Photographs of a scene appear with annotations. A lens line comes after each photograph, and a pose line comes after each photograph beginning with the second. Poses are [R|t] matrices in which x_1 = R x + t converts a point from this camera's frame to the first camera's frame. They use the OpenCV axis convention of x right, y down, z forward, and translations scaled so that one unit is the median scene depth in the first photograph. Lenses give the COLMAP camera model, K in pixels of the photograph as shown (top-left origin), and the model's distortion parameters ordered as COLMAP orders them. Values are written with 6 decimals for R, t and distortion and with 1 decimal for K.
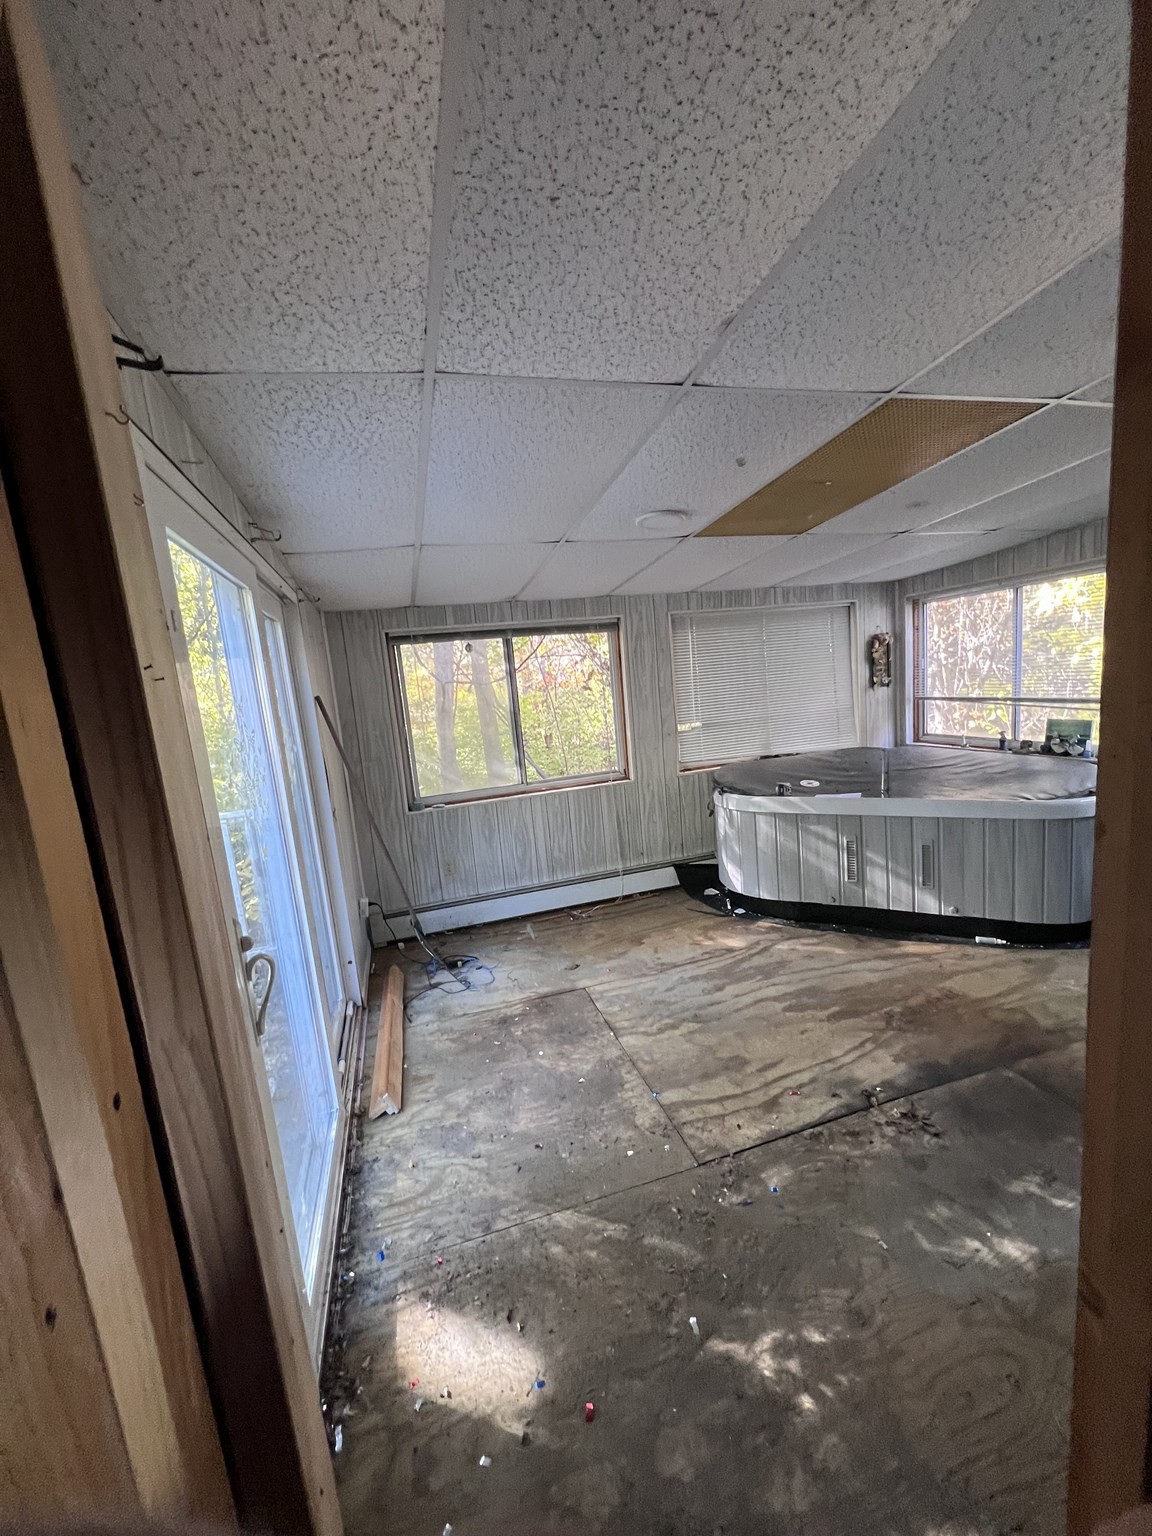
lens RADIAL K [[611.8, 0, 578.0], [0, 611.8, 768.4], [0, 0, 1]] dist [-0.000100, -0.000420]
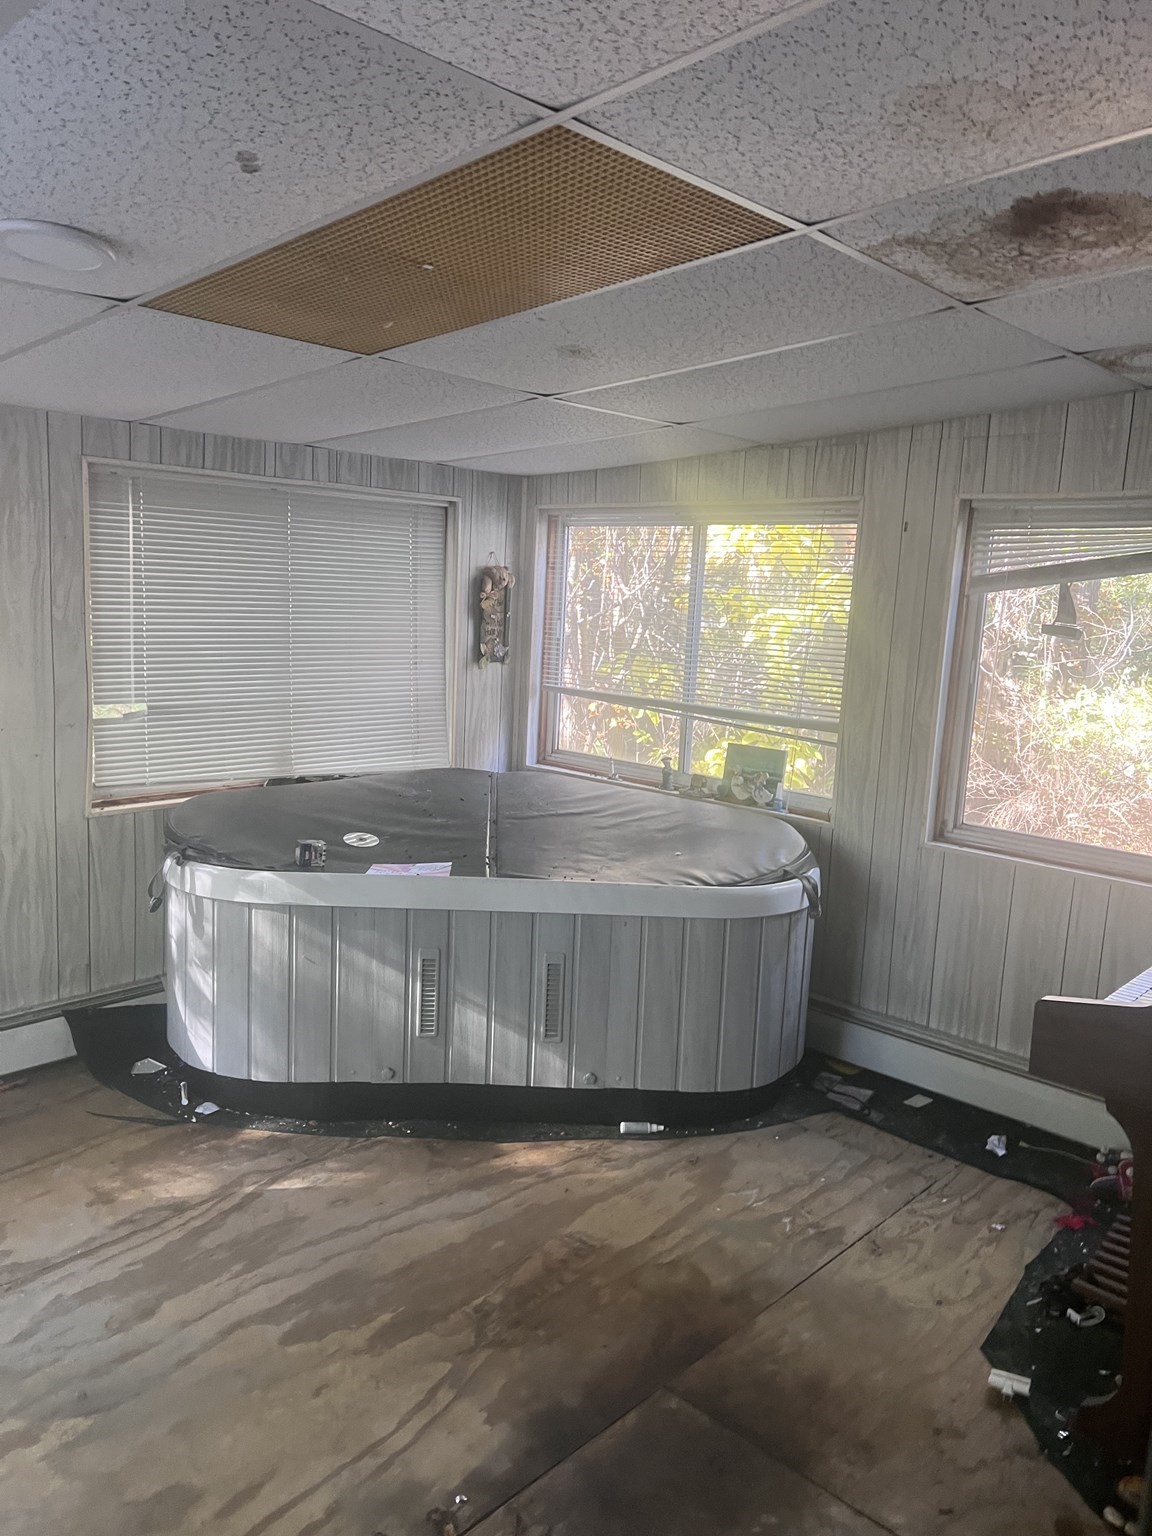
lens RADIAL K [[1153.3, 0, 567.3], [0, 1153.3, 765.7], [0, 0, 1]] dist [0.045780, -0.063917]
pose [[0.857353, 0.050509, 0.512245, 0.030946], [-0.049025, 0.998663, -0.016418, -0.035975], [-0.512389, -0.011037, 0.858683, 0.088228]]
